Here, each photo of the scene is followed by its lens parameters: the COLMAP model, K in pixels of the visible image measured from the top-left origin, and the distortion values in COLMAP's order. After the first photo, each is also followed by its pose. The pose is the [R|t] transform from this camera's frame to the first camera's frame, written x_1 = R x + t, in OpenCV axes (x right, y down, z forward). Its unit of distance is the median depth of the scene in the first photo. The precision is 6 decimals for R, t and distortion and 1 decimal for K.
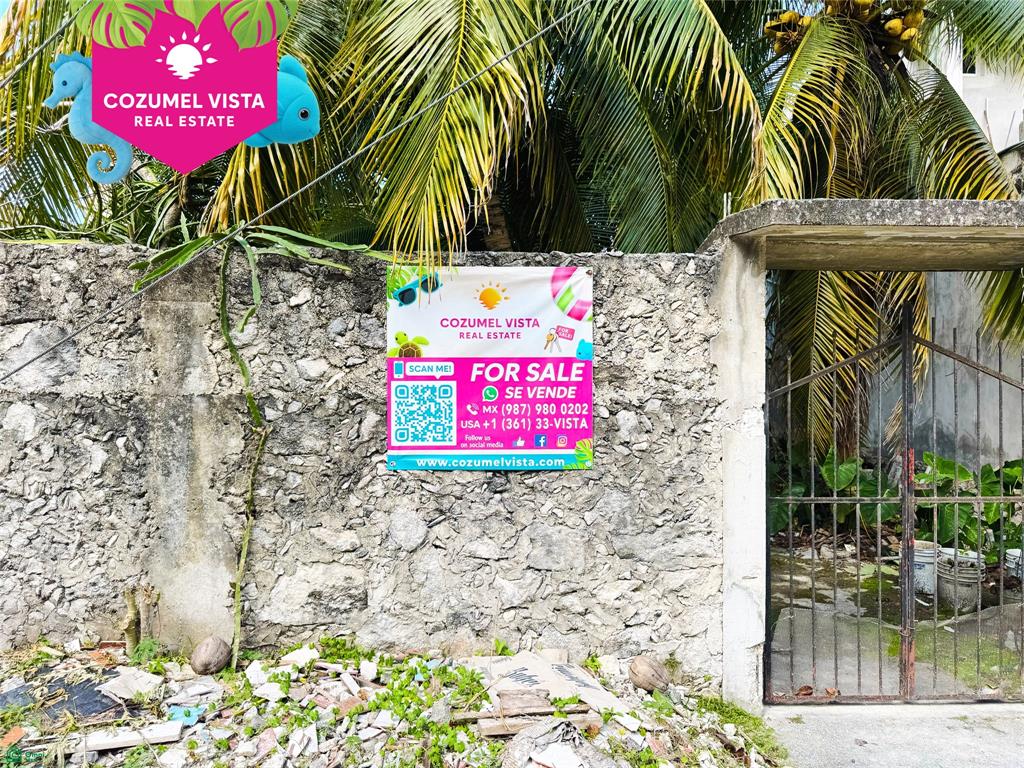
lens RADIAL K [[710.2, 0, 508.8], [0, 710.2, 389.1], [0, 0, 1]] dist [-0.009406, -0.012686]
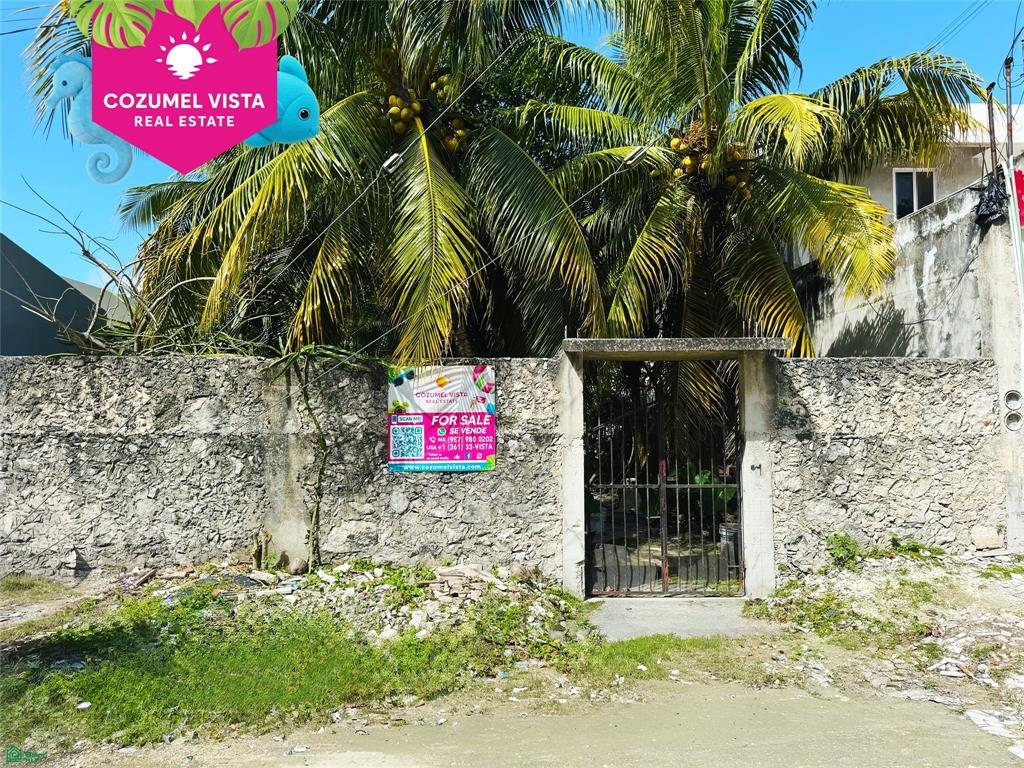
lens RADIAL K [[710.2, 0, 518.9], [0, 710.2, 380.3], [0, 0, 1]] dist [-0.009406, -0.012686]
pose [[0.999821, -0.007699, 0.017259, 0.153376], [0.008660, 0.998378, -0.056266, -0.022688], [-0.016798, 0.056406, 0.998267, -0.952706]]
